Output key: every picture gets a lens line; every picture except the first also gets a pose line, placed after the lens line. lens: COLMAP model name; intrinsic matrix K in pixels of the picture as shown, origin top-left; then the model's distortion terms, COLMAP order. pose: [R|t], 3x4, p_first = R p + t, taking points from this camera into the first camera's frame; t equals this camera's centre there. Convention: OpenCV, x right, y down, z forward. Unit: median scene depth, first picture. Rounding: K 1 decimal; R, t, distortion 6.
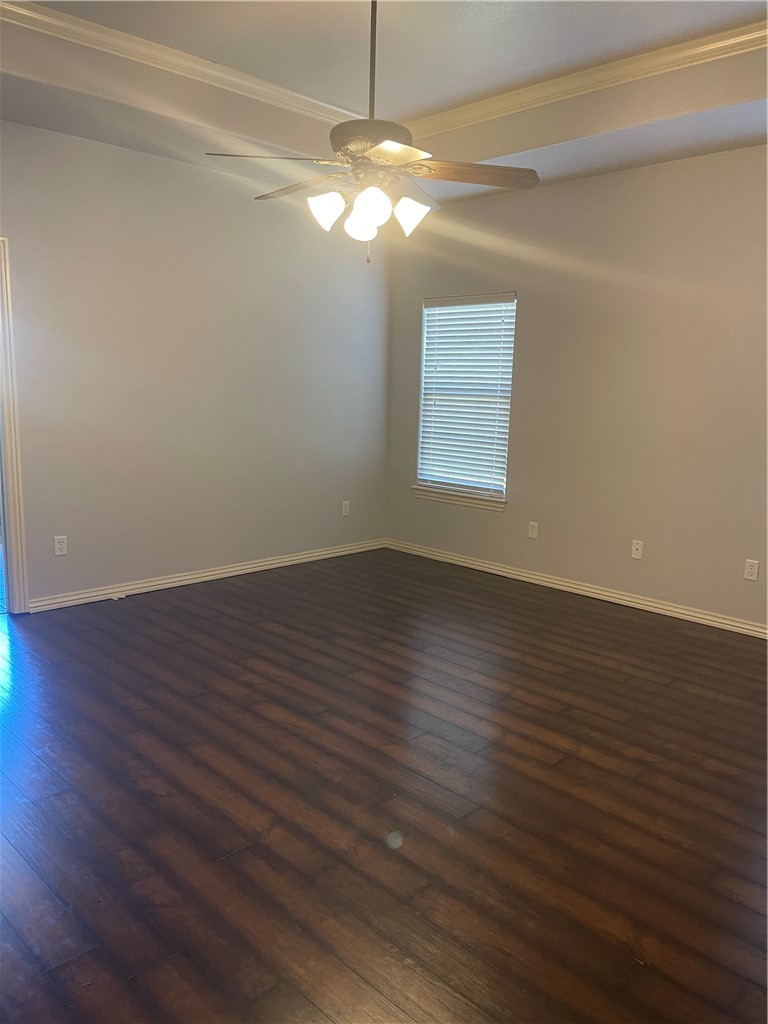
lens RADIAL K [[775.3, 0, 387.2], [0, 775.3, 515.8], [0, 0, 1]] dist [0.060084, -0.071498]
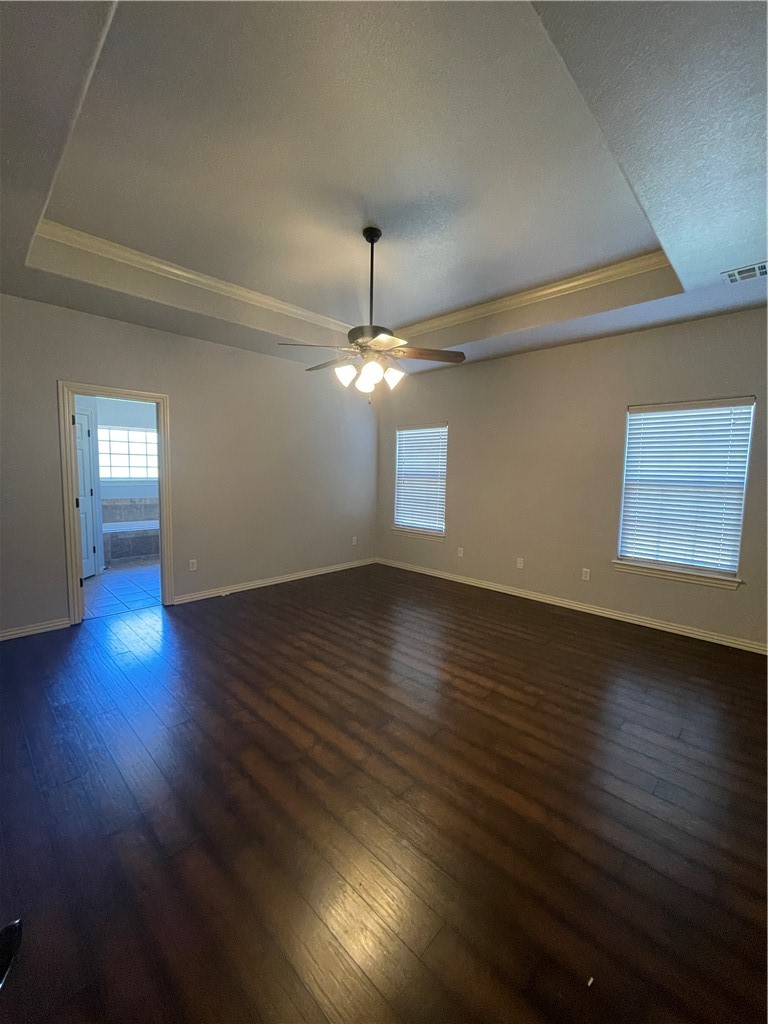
lens RADIAL K [[413.7, 0, 378.2], [0, 413.7, 506.9], [0, 0, 1]] dist [0.003341, -0.000007]
pose [[0.999863, -0.011259, 0.012147, -0.018405], [0.012246, 0.996351, -0.084466, -0.014637], [-0.011152, 0.084604, 0.996352, 0.089099]]
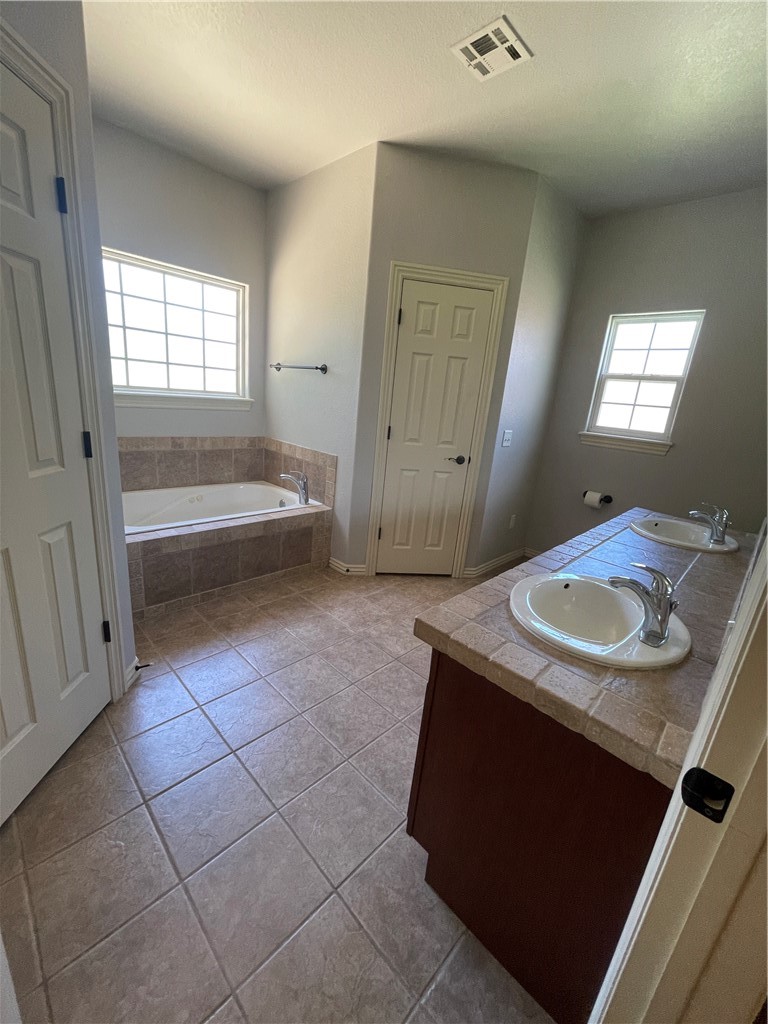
lens RADIAL K [[413.7, 0, 381.2], [0, 413.7, 509.8], [0, 0, 1]] dist [0.003341, -0.000007]
pose [[0.997688, 0.061003, 0.029963, -0.546254], [-0.063773, 0.992698, 0.102393, -0.149487], [-0.023498, -0.104067, 0.994293, 0.864273]]
